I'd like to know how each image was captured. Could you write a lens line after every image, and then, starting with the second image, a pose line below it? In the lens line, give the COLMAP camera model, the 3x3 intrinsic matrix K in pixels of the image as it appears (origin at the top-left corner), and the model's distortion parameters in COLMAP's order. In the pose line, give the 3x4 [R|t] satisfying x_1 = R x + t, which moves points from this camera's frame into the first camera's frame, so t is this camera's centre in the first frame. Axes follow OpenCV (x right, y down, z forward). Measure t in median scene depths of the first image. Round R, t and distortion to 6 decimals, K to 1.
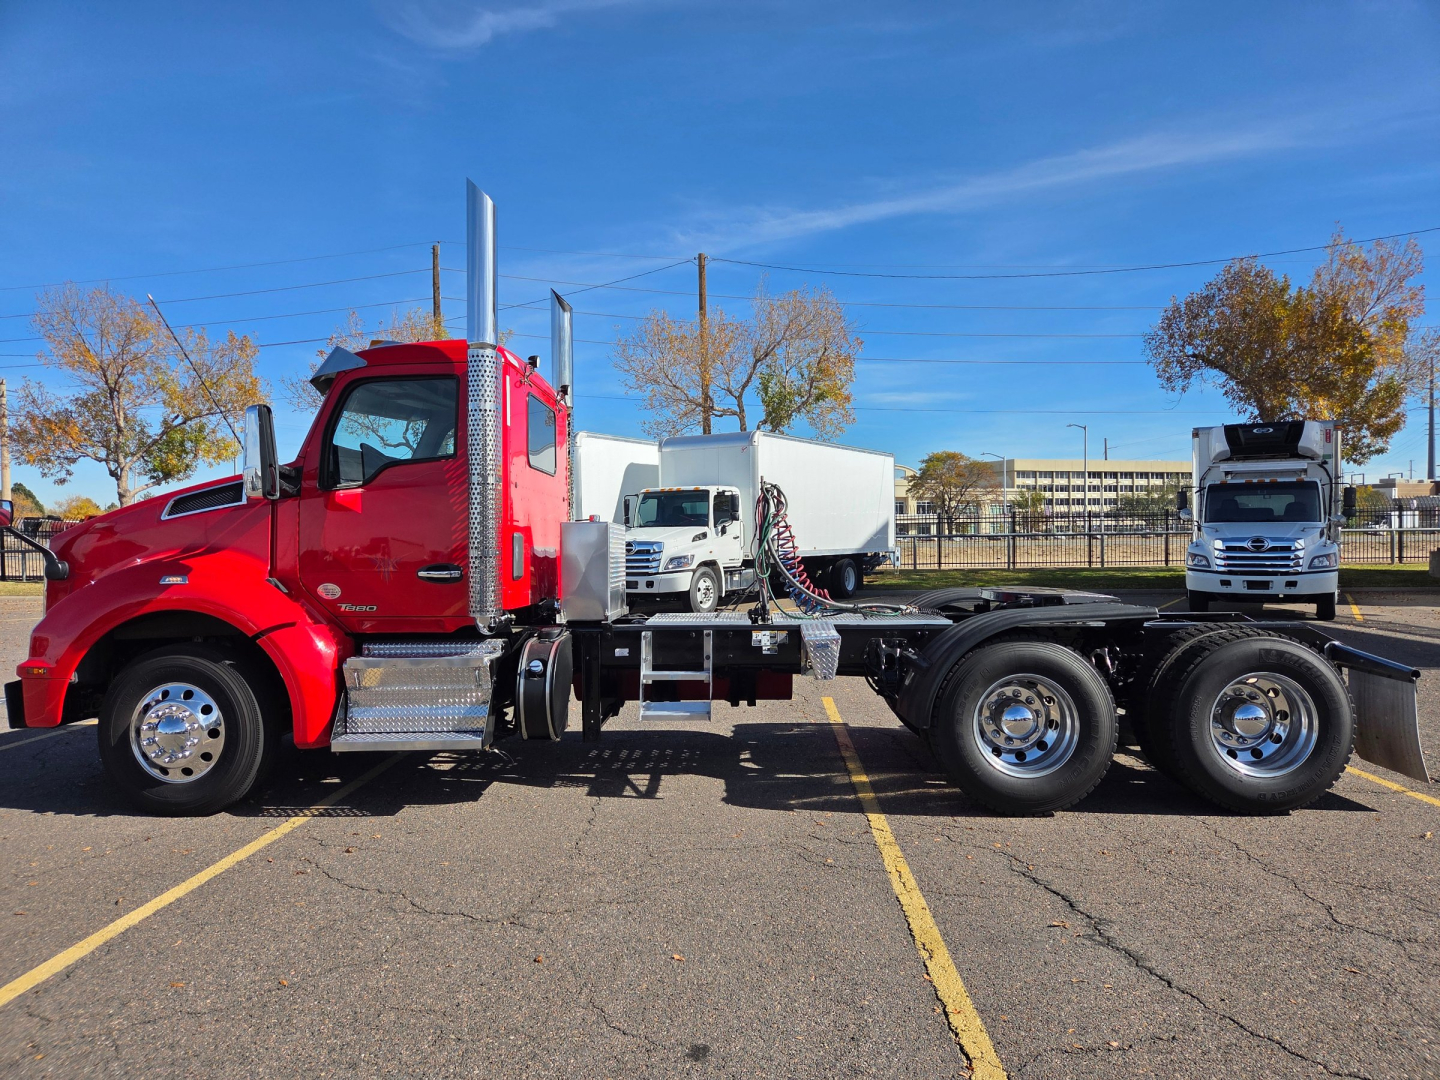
lens RADIAL K [[960.0, 0, 716.4], [0, 960.0, 550.2], [0, 0, 1]] dist [0.082193, -0.064769]
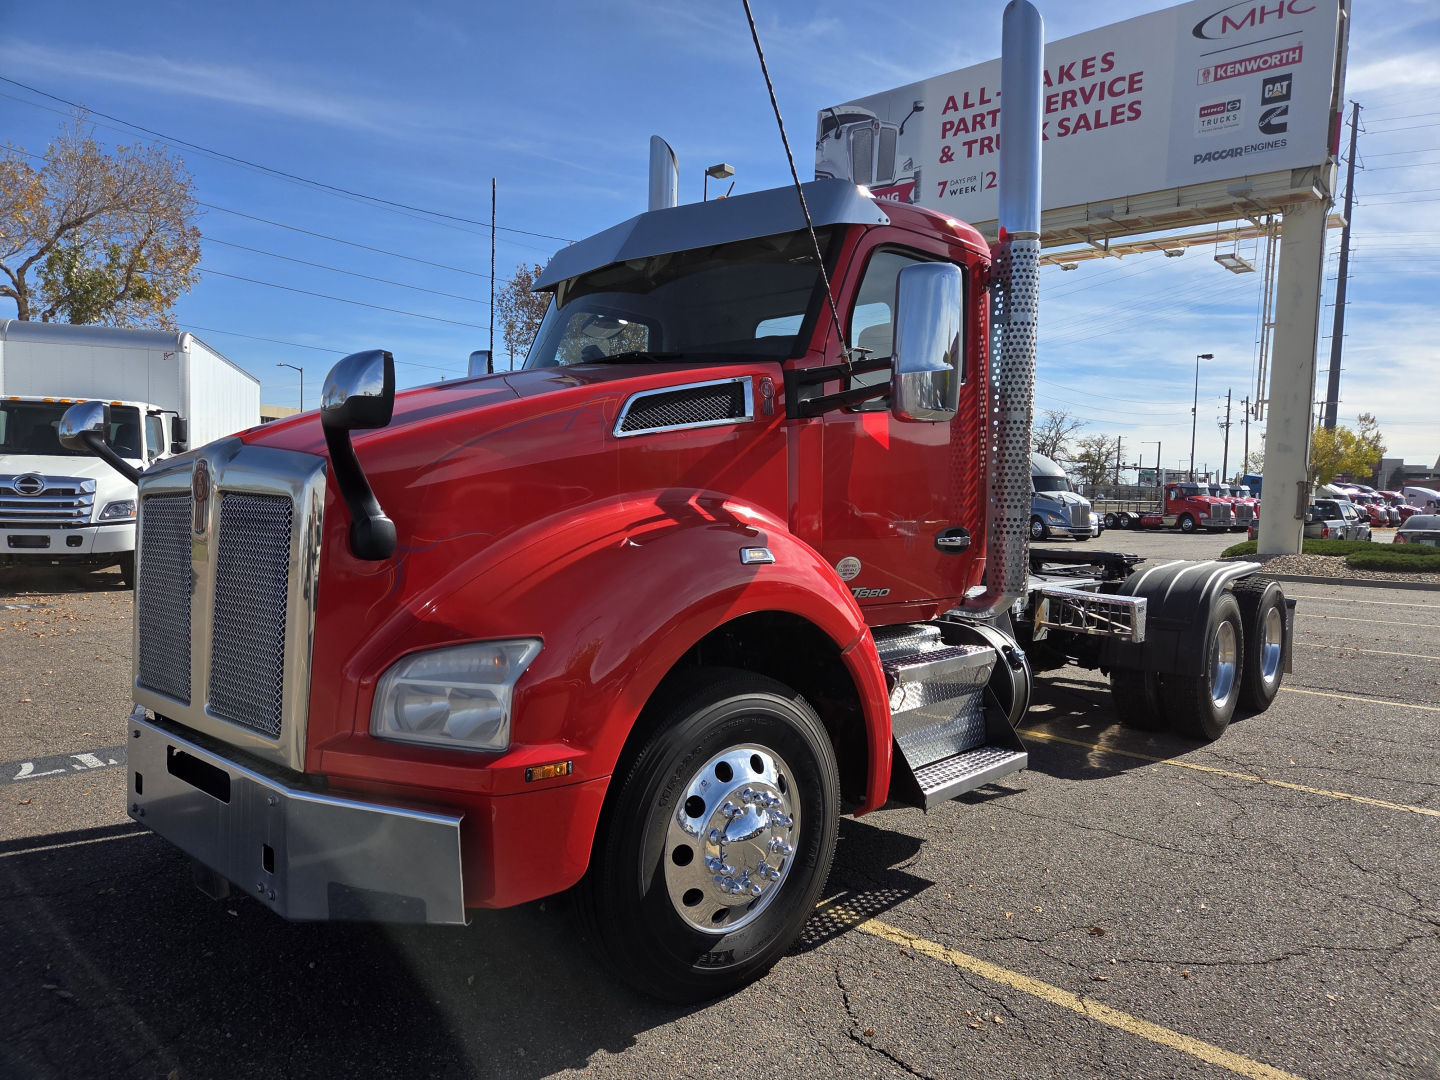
lens RADIAL K [[967.1, 0, 719.6], [0, 967.1, 544.7], [0, 0, 1]] dist [0.060138, -0.044593]
pose [[0.646417, -0.011407, 0.762899, -0.957472], [-0.025191, 0.999024, 0.036282, 0.005576], [-0.762568, -0.042672, 0.645499, 0.663816]]
